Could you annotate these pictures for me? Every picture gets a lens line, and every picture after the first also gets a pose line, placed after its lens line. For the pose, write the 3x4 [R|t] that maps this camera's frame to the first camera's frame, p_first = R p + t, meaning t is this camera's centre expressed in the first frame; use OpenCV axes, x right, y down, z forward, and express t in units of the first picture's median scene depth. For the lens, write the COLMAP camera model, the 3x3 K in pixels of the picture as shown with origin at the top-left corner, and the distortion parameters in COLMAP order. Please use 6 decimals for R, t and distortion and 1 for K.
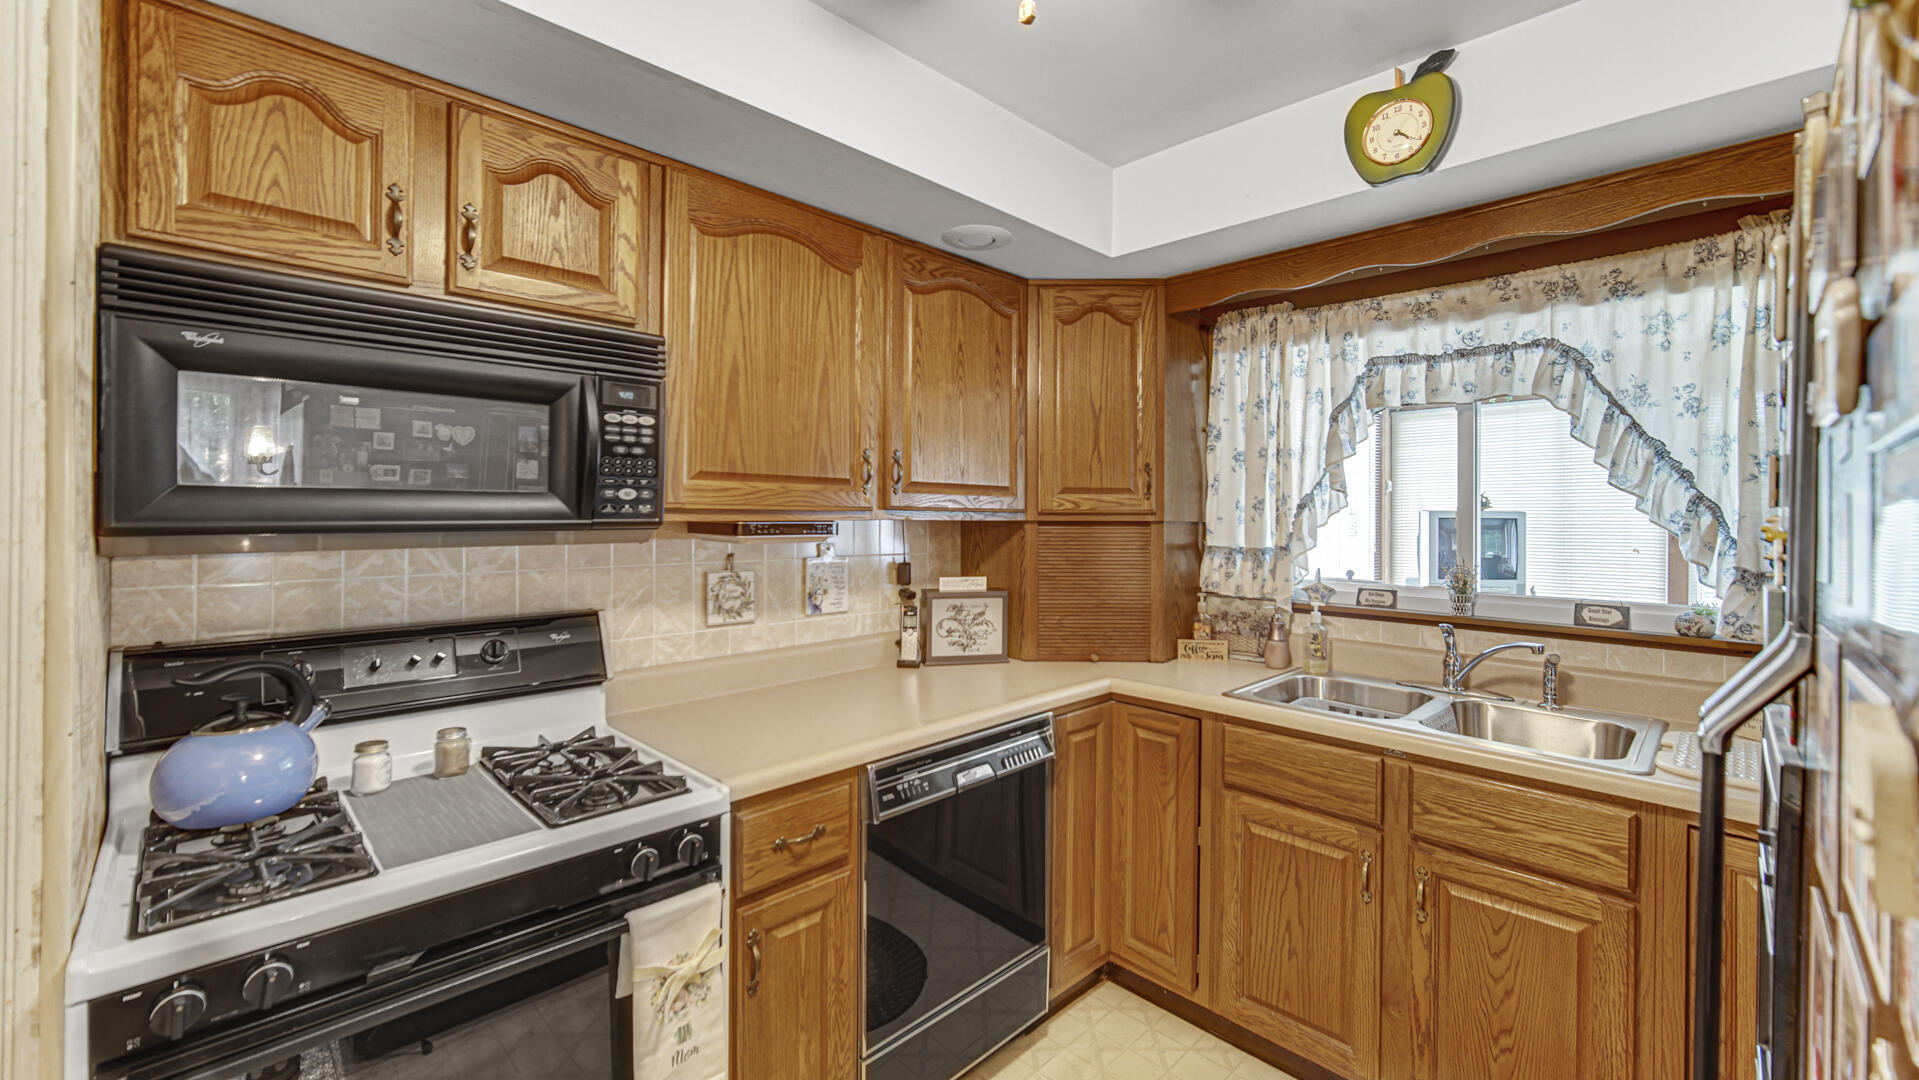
lens RADIAL K [[768.8, 0, 966.7], [0, 768.8, 509.0], [0, 0, 1]] dist [0.001077, -0.001032]
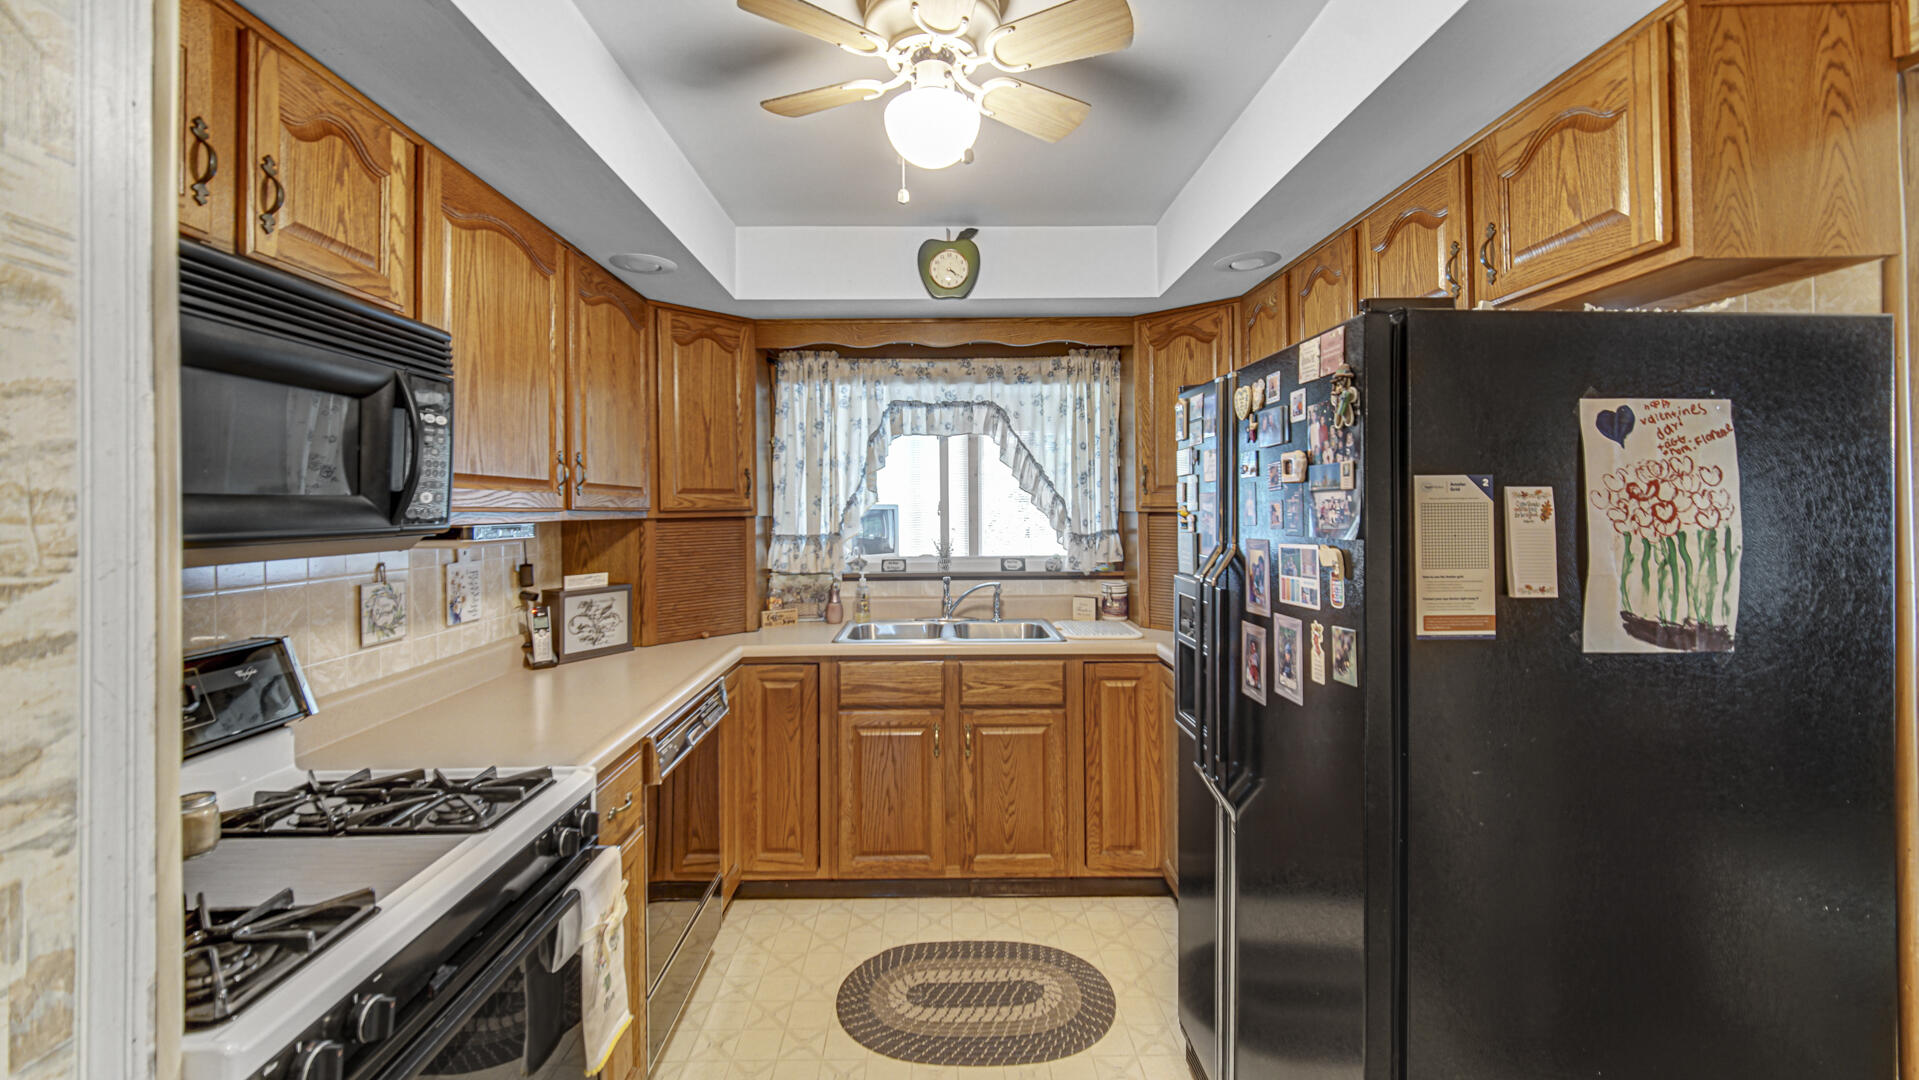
lens RADIAL K [[768.8, 0, 944.2], [0, 768.8, 497.5], [0, 0, 1]] dist [0.001077, -0.001032]
pose [[0.691198, -0.005355, 0.722645, -0.537600], [0.012364, 0.999914, -0.004417, -0.005903], [-0.722559, 0.011988, 0.691205, -0.084561]]
